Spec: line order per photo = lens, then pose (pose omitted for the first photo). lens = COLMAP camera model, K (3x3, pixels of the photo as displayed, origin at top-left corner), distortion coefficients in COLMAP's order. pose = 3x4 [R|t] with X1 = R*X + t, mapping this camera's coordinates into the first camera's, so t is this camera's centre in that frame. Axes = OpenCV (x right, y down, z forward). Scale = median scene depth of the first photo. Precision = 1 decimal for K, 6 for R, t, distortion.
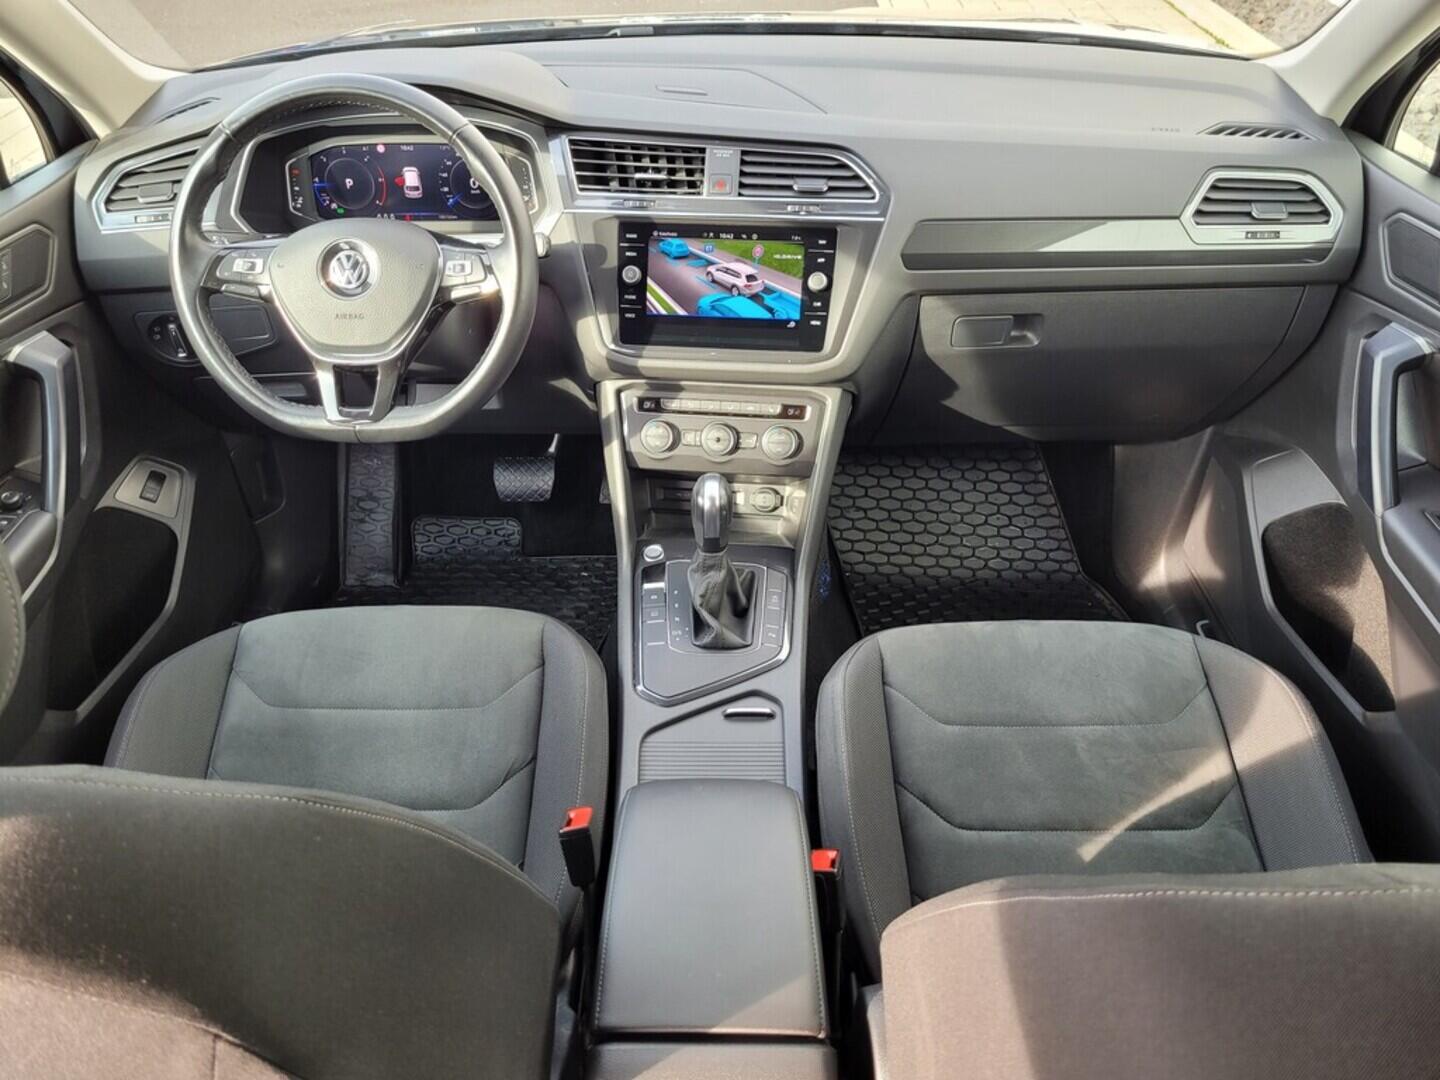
lens RADIAL K [[1100.5, 0, 712.3], [0, 1100.5, 535.0], [0, 0, 1]] dist [0.039647, -0.039554]
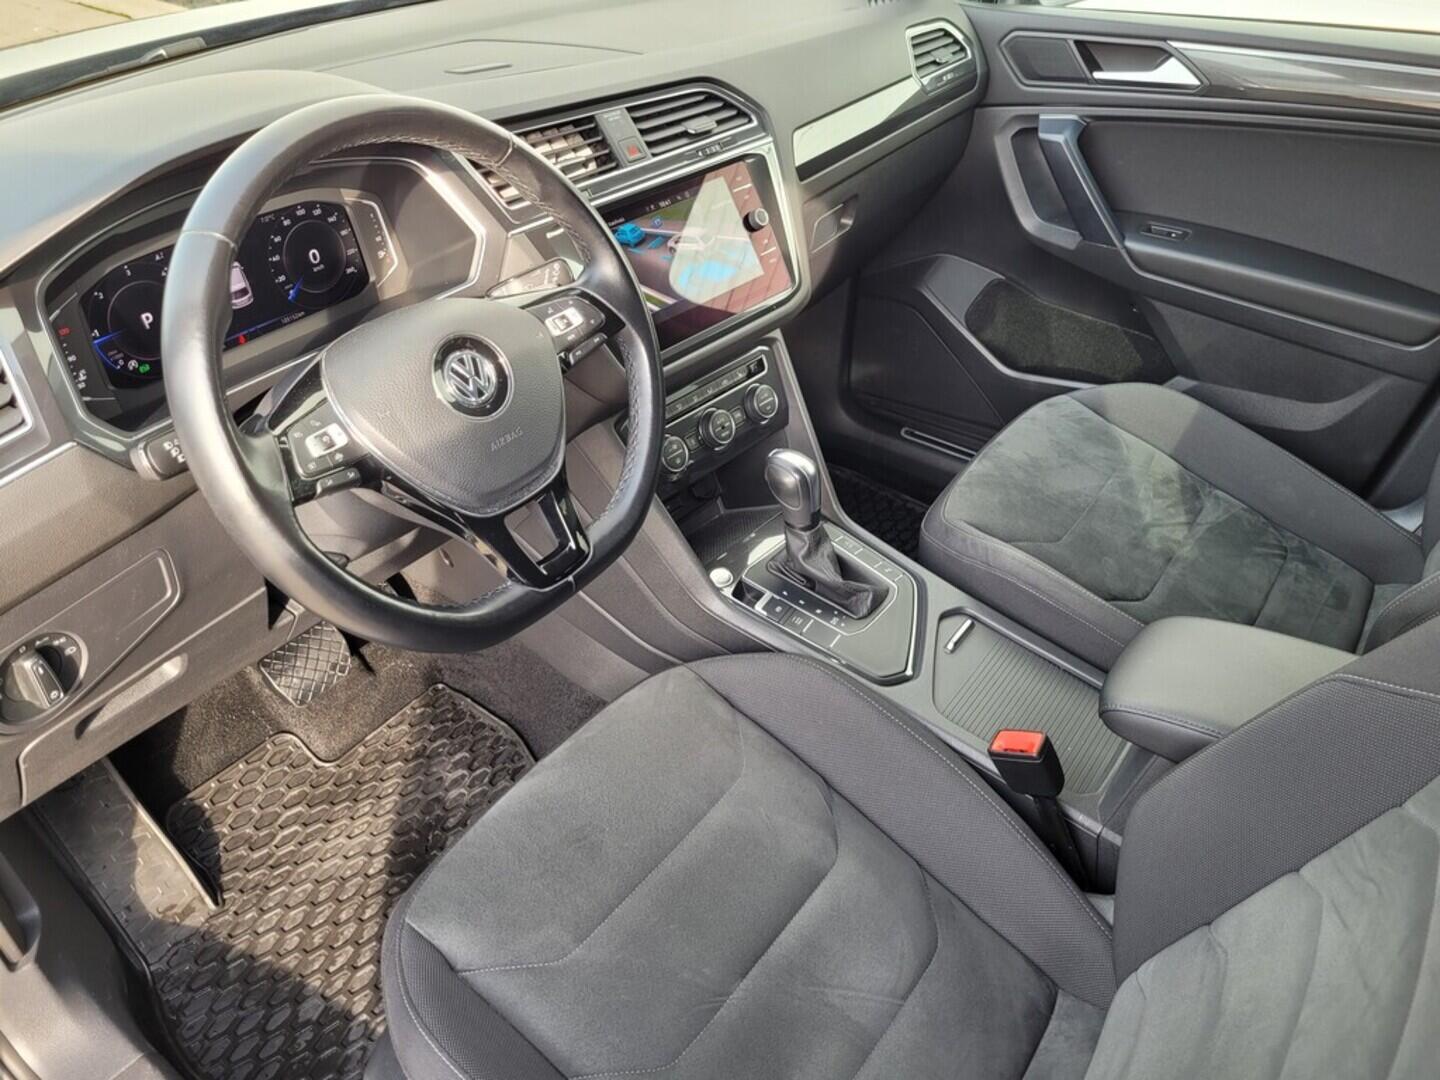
lens RADIAL K [[1100.5, 0, 712.3], [0, 1100.5, 535.0], [0, 0, 1]] dist [0.039647, -0.039554]
pose [[0.582133, -0.475206, 0.659773, -0.657572], [0.484916, 0.854242, 0.187420, -0.191979], [-0.652669, 0.210831, 0.727718, 0.397596]]
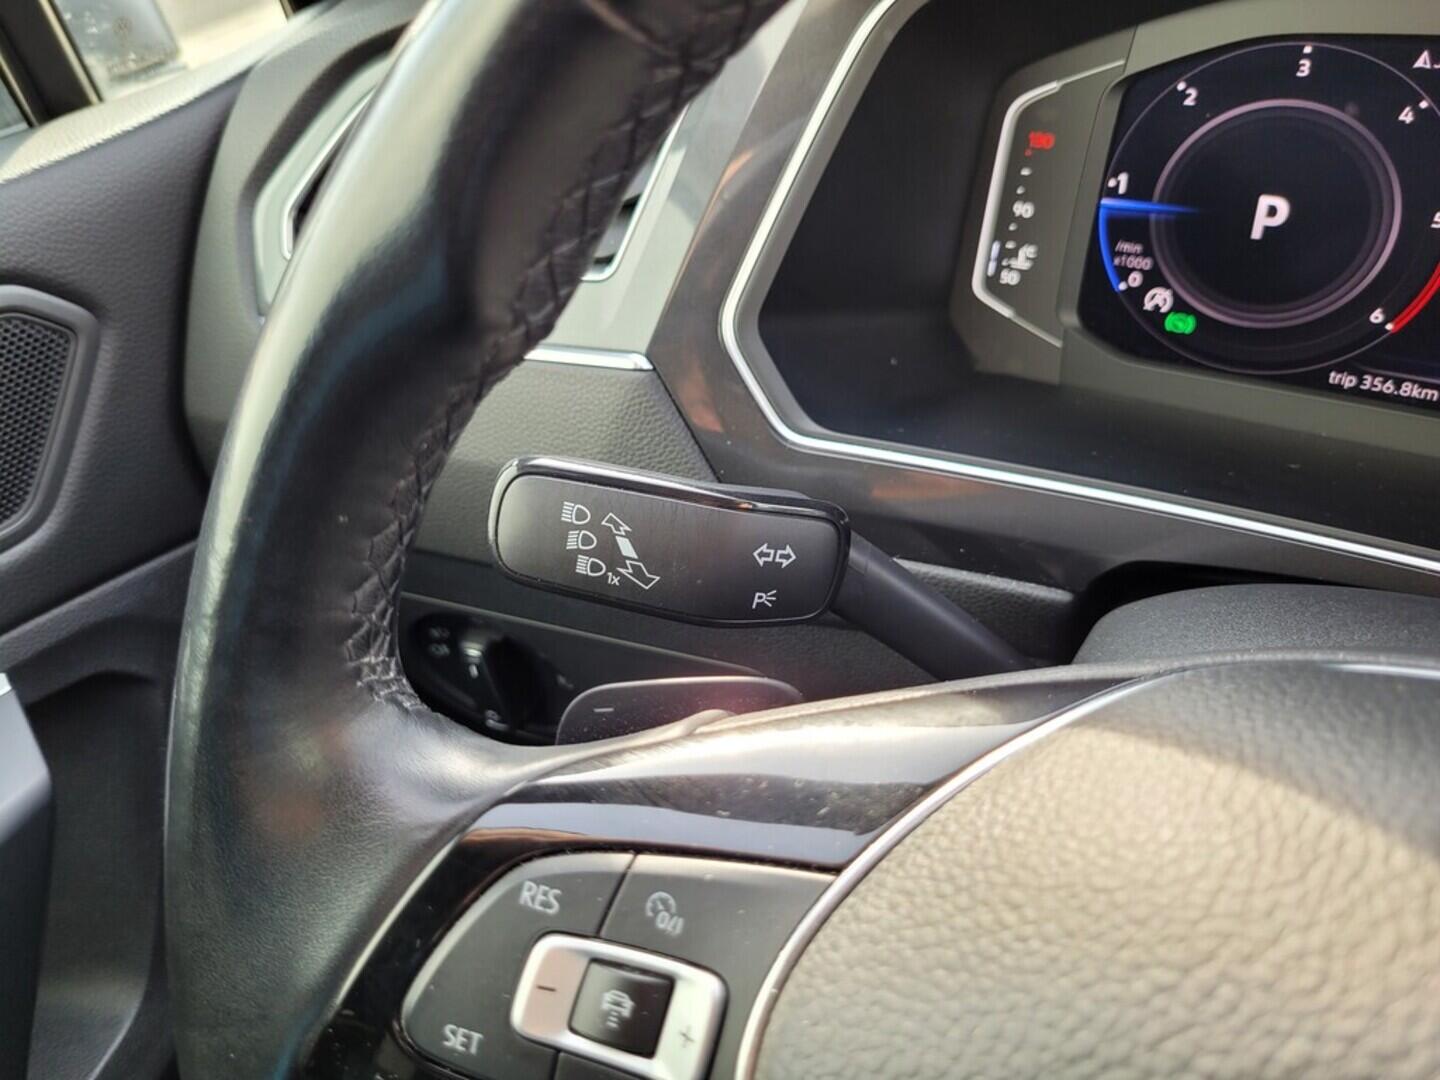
lens RADIAL K [[1123.4, 0, 710.8], [0, 1123.4, 530.7], [0, 0, 1]] dist [-0.003743, -0.012430]
pose [[0.866287, 0.254452, -0.429886, -0.337137], [-0.224455, 0.967056, 0.120094, -0.280548], [0.446282, -0.007546, 0.894861, 0.815772]]
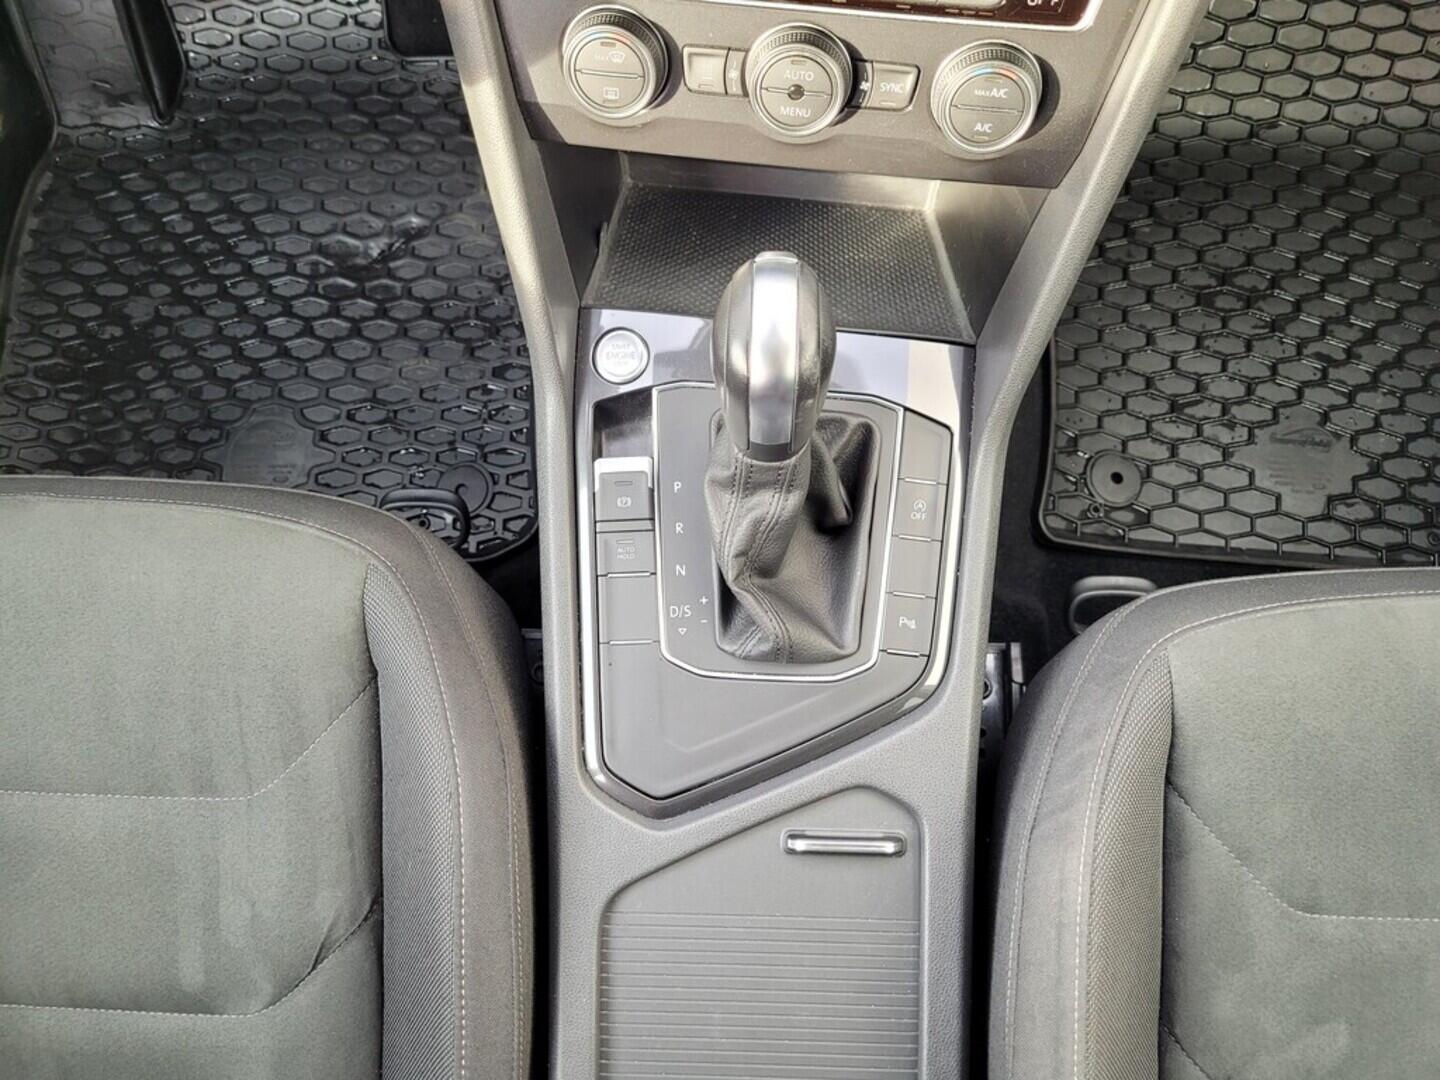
lens RADIAL K [[1100.5, 0, 712.3], [0, 1100.5, 535.0], [0, 0, 1]] dist [0.039647, -0.039554]
pose [[0.999568, 0.014424, -0.025626, -0.009438], [0.005030, 0.774745, 0.632254, -0.200979], [0.028973, -0.632110, 0.774337, 0.699066]]
